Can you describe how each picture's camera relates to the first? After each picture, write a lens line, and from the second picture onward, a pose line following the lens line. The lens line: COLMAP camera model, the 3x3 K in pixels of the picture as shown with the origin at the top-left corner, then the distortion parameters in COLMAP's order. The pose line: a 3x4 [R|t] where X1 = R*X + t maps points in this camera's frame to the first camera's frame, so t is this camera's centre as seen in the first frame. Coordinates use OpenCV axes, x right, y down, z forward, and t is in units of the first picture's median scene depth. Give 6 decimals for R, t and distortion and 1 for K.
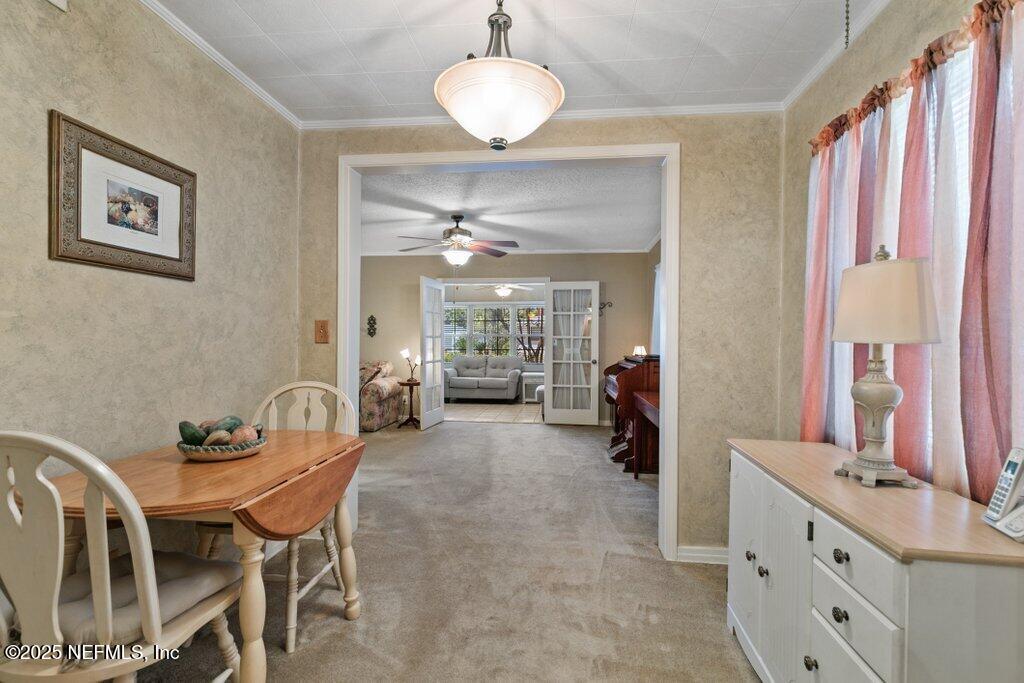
lens RADIAL K [[455.6, 0, 512.8], [0, 455.6, 346.1], [0, 0, 1]] dist [0.001924, 0.000139]
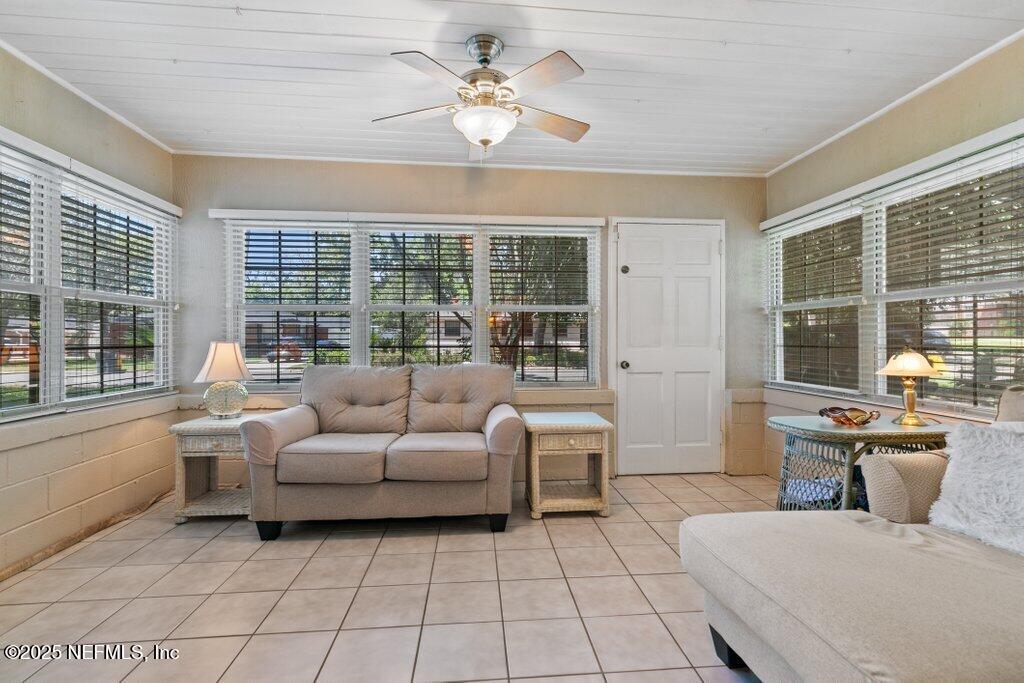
lens RADIAL K [[455.6, 0, 512.8], [0, 455.6, 346.1], [0, 0, 1]] dist [0.001924, 0.000139]
pose [[0.980278, -0.008423, 0.197446, -0.052628], [0.008083, 0.999964, 0.002527, 0.007461], [-0.197460, -0.000881, 0.980310, 0.696558]]
